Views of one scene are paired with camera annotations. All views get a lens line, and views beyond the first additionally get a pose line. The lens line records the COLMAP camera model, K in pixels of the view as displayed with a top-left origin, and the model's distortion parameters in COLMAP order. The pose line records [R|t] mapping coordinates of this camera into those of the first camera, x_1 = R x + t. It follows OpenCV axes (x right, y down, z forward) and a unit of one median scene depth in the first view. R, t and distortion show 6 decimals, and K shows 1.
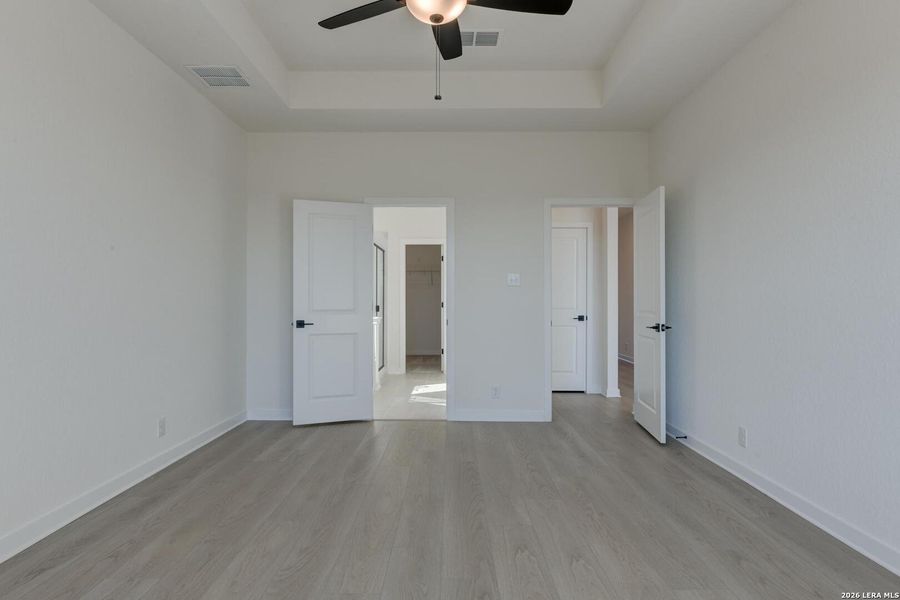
lens RADIAL K [[481.7, 0, 450.0], [0, 481.7, 300.0], [0, 0, 1]] dist [0.001298, 0.000071]
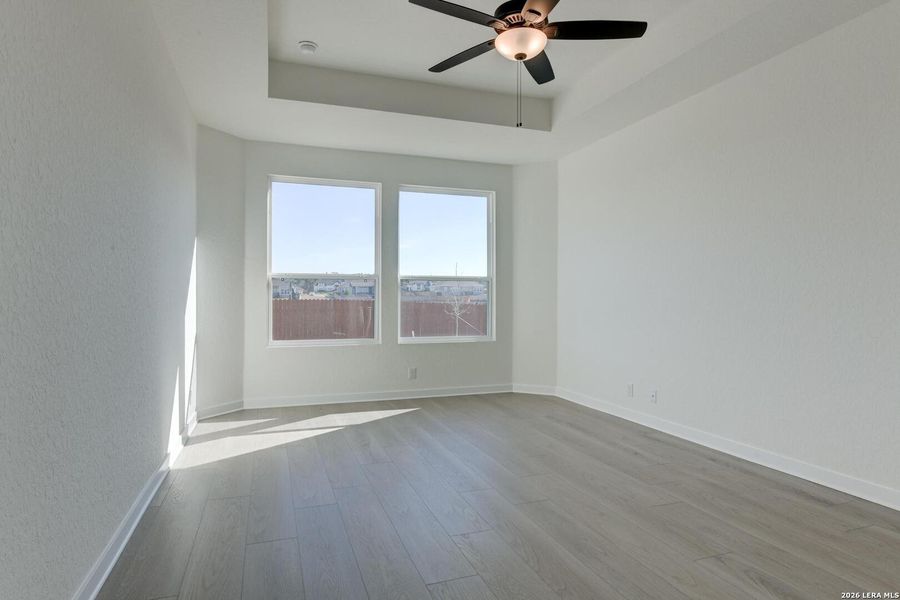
lens RADIAL K [[504.4, 0, 448.1], [0, 504.4, 300.4], [0, 0, 1]] dist [-0.001653, -0.000960]
pose [[-0.938924, -0.002169, -0.344119, 0.487634], [-0.000110, 0.999982, -0.006002, 0.012921], [0.344126, -0.005597, -0.938907, 1.826132]]
